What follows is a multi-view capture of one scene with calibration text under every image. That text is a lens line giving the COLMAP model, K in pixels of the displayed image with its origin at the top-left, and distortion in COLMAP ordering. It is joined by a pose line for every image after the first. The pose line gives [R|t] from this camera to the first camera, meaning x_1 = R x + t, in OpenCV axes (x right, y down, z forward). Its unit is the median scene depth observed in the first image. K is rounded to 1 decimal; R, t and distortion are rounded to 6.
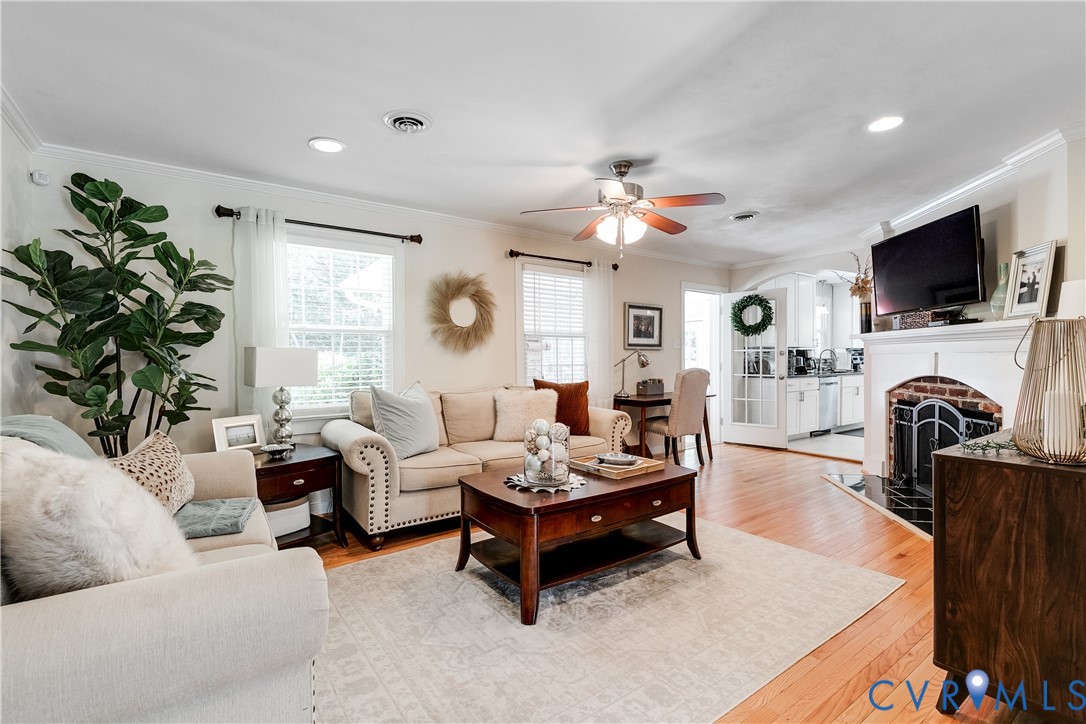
lens RADIAL K [[493.0, 0, 544.8], [0, 493.0, 359.6], [0, 0, 1]] dist [0.005087, 0.000887]
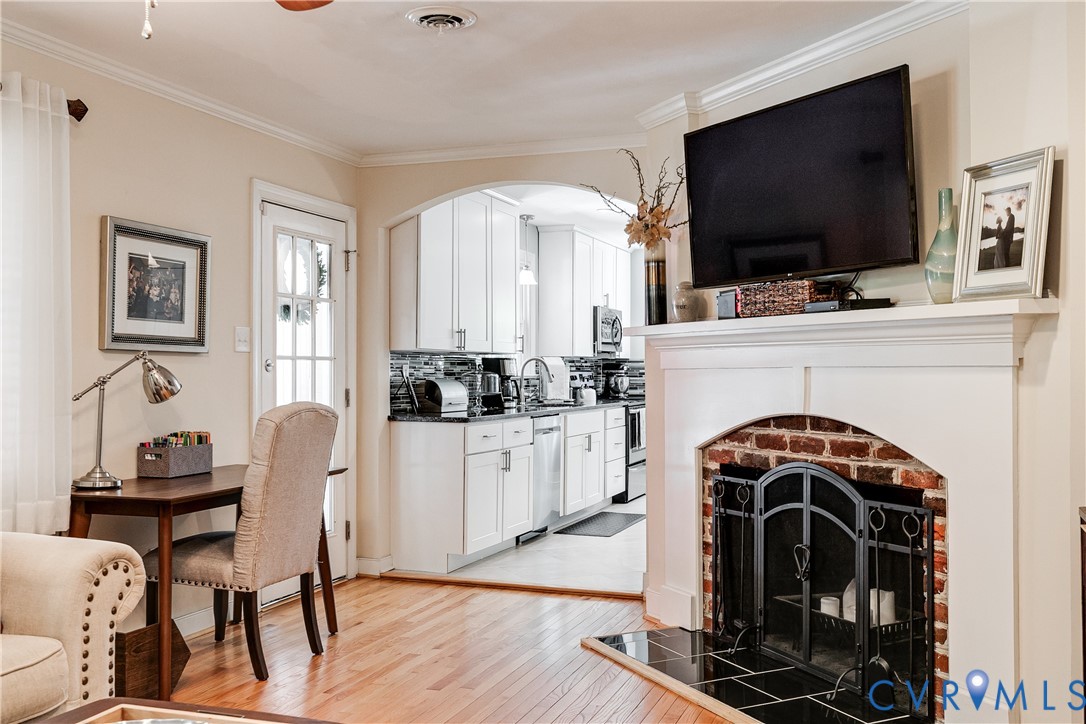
lens RADIAL K [[1041.2, 0, 546.4], [0, 1041.2, 365.6], [0, 0, 1]] dist [-0.009170, 0.000000]
pose [[0.821086, 0.008431, 0.570743, 0.000296], [-0.001615, 0.999921, -0.012448, -0.001814], [-0.570803, 0.009299, 0.821035, 0.259826]]
